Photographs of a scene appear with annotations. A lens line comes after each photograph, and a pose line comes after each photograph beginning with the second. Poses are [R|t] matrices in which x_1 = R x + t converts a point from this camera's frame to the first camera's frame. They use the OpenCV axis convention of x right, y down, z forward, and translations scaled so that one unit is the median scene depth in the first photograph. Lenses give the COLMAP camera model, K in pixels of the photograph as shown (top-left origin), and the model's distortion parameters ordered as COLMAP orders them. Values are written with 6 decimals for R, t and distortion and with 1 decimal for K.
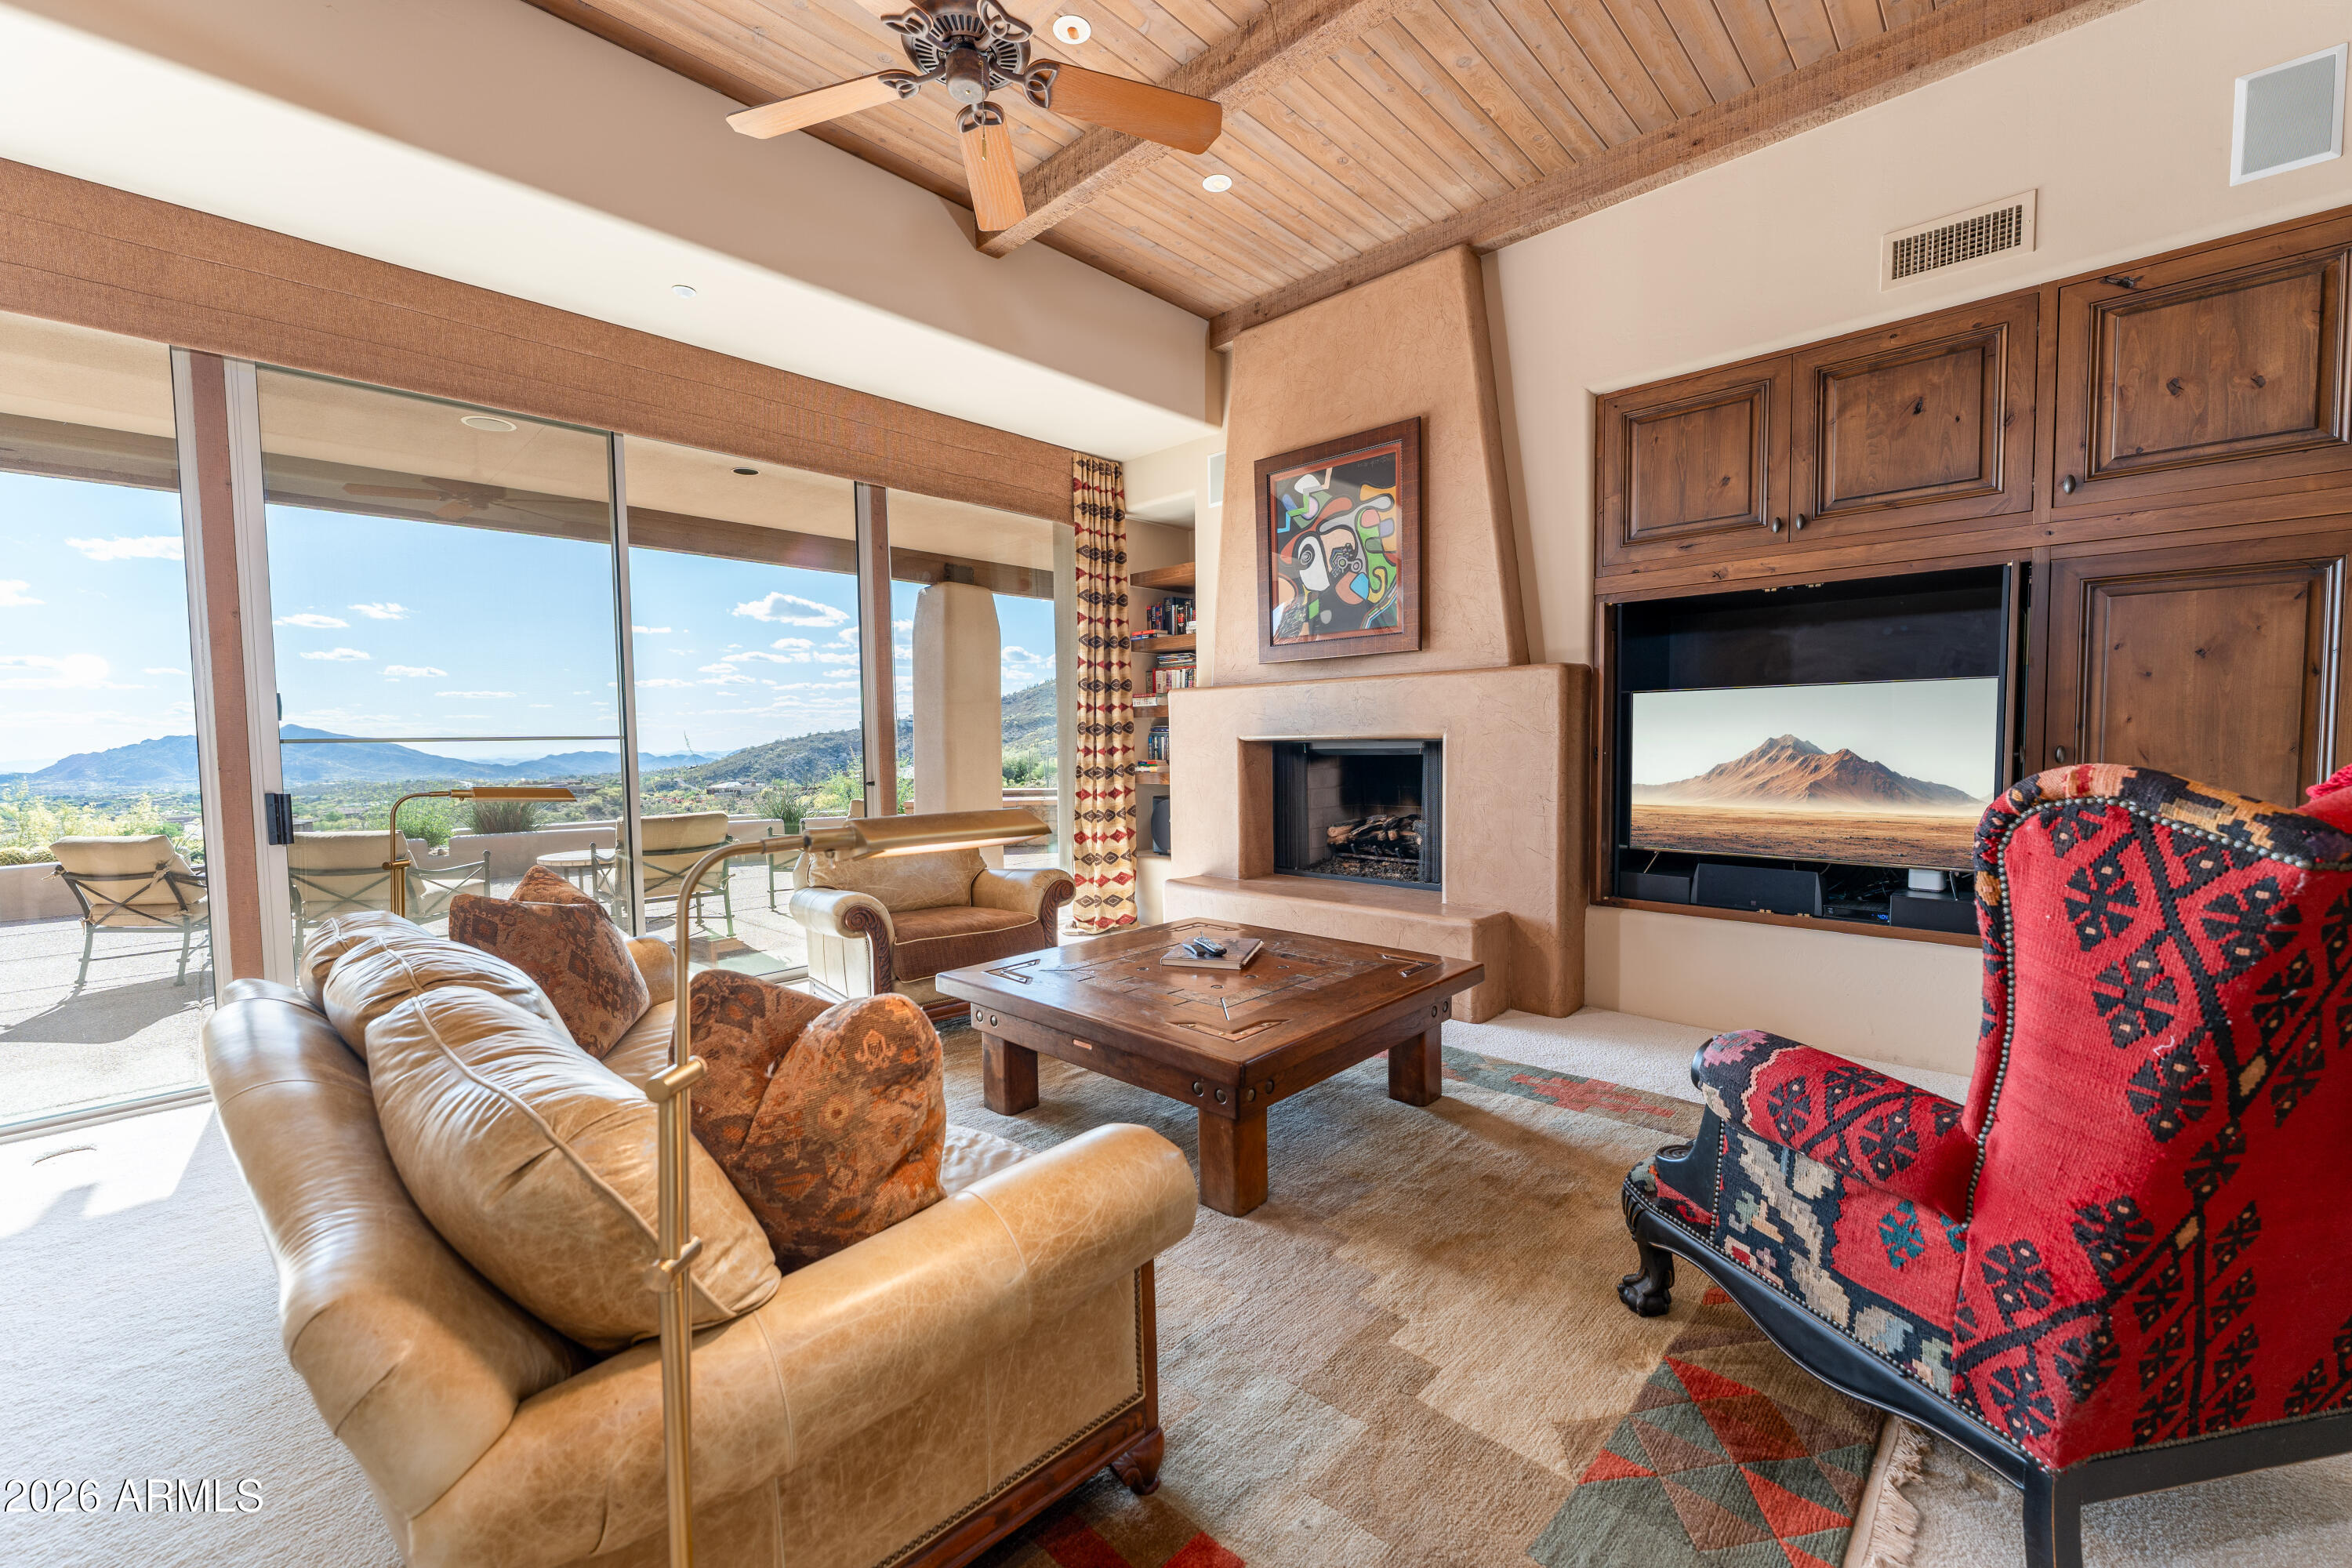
lens RADIAL K [[947.7, 0, 1155.2], [0, 947.7, 771.5], [0, 0, 1]] dist [-0.002898, 0.000569]
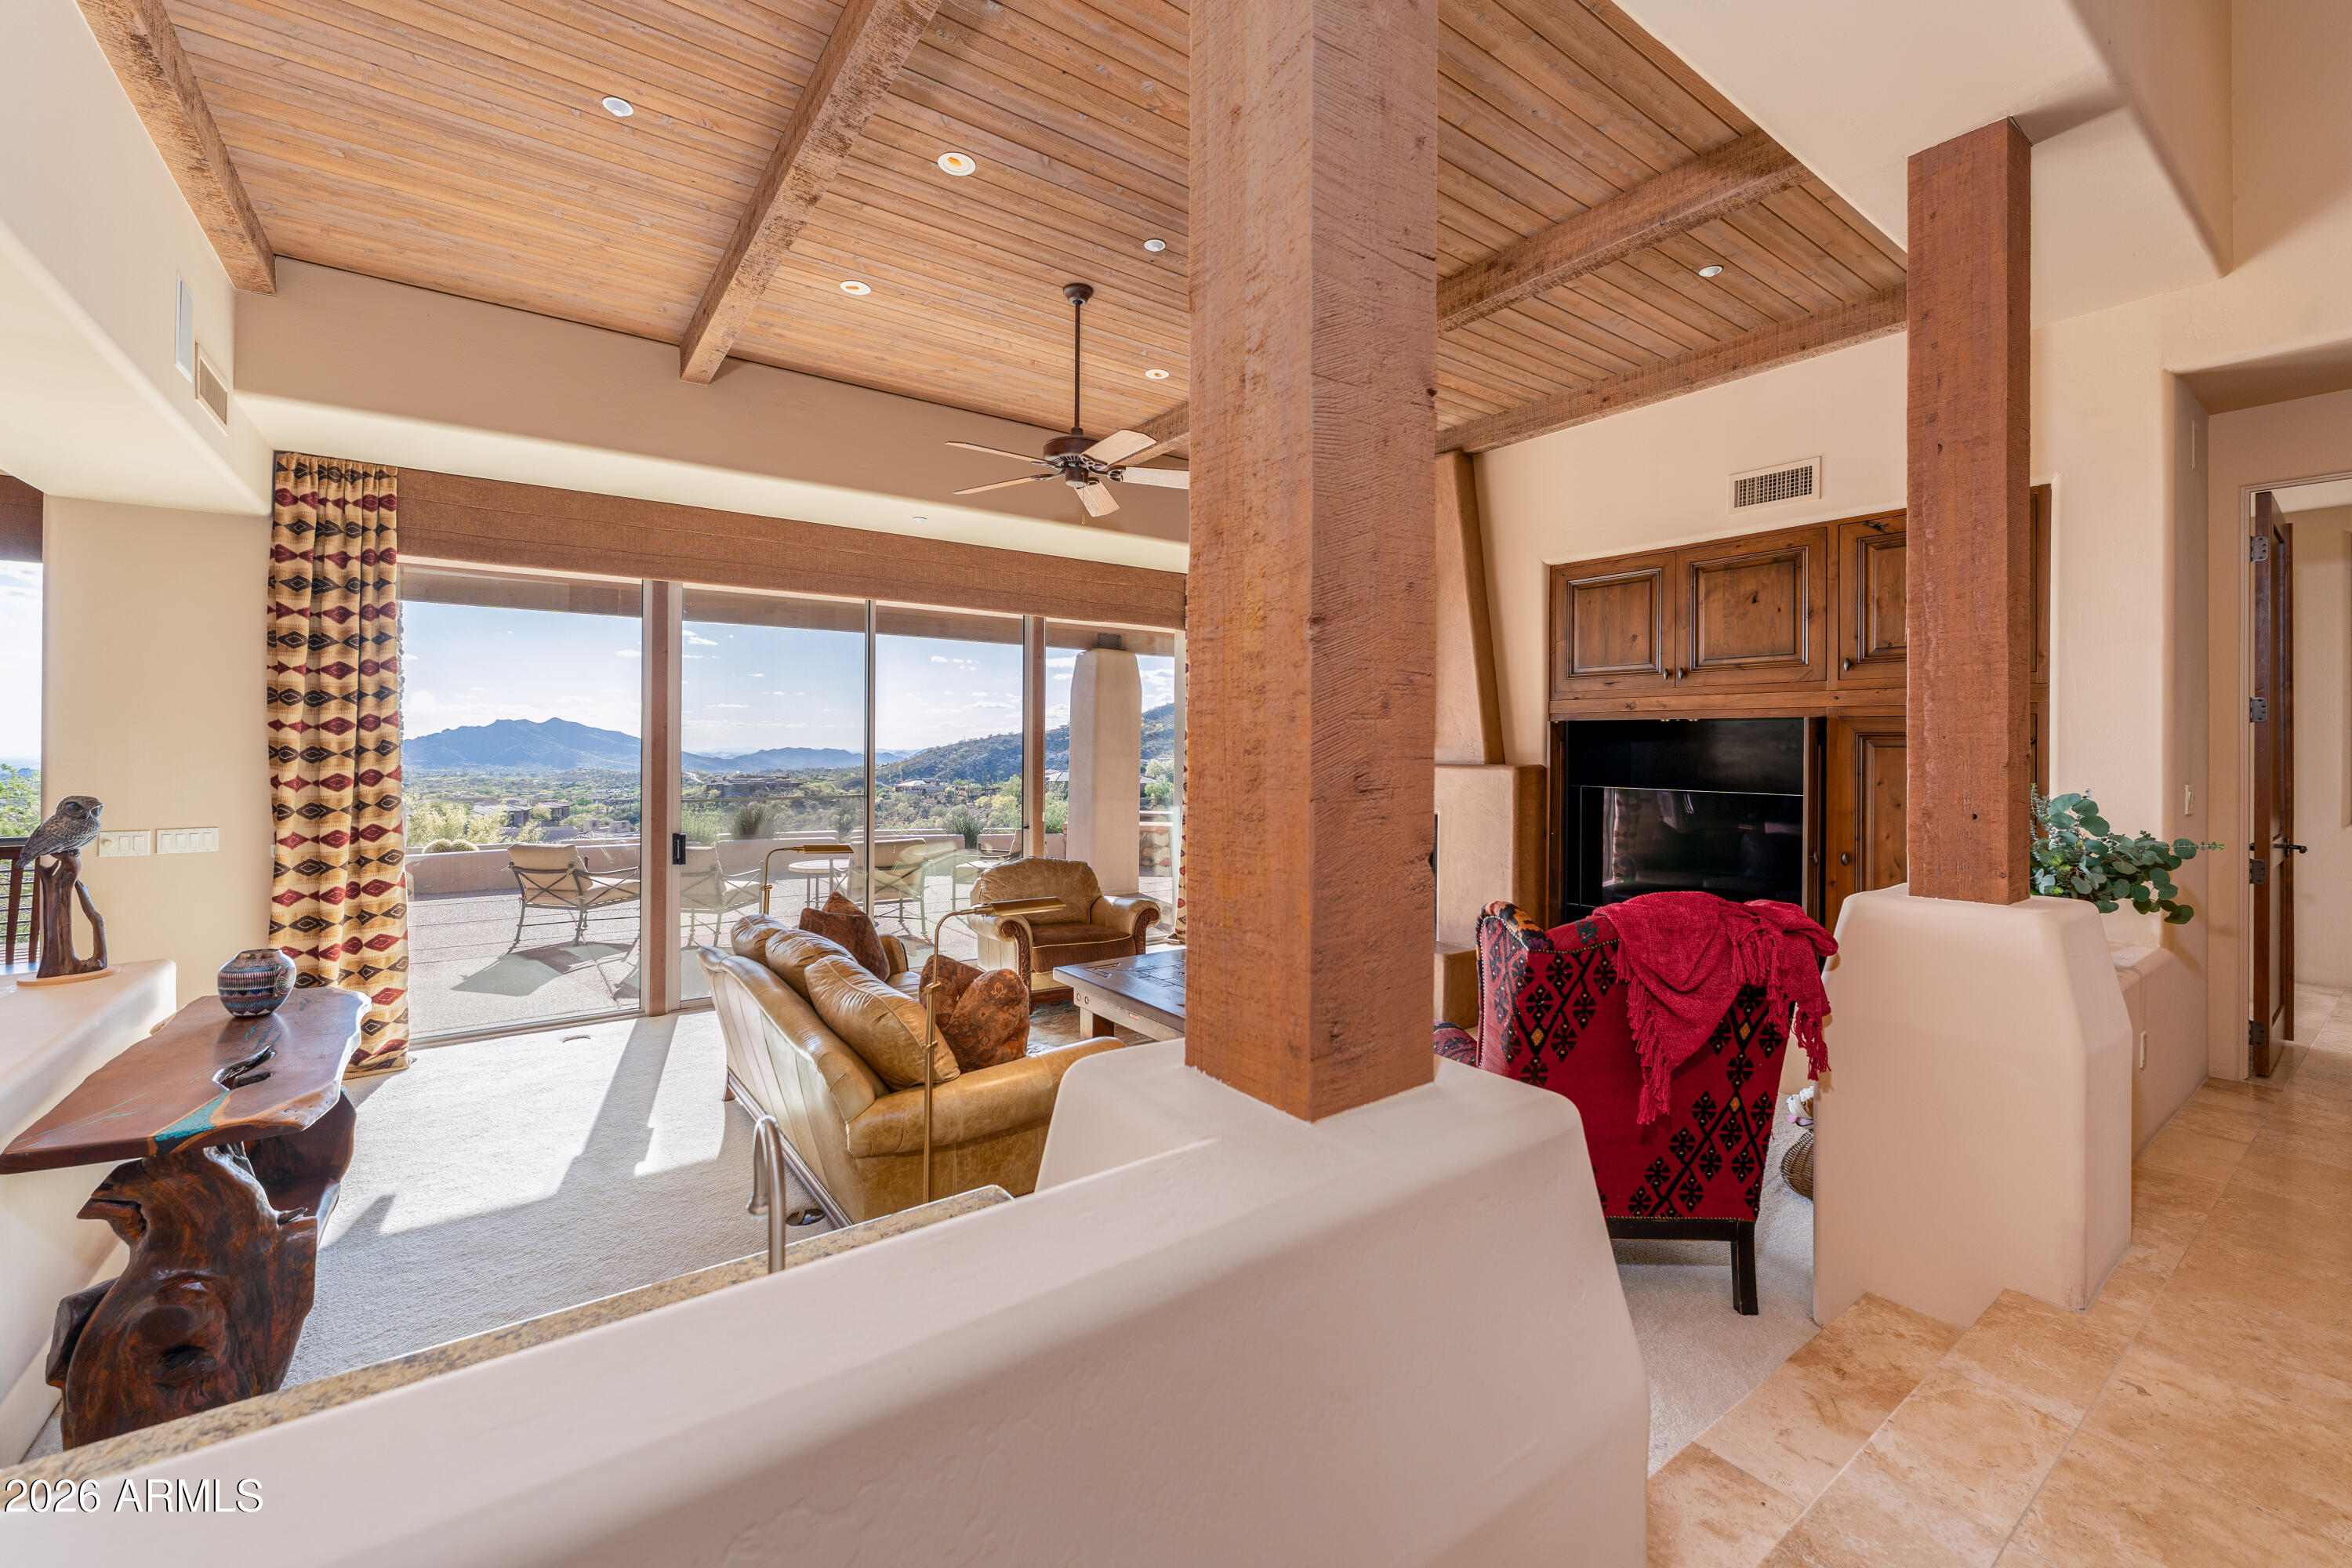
lens RADIAL K [[947.7, 0, 1156.3], [0, 947.7, 719.9], [0, 0, 1]] dist [-0.002898, 0.000569]
pose [[0.984354, 0.017371, -0.175342, 0.191645], [-0.028475, 0.997731, -0.061008, -0.099308], [0.173884, 0.065047, 0.982616, -0.509055]]
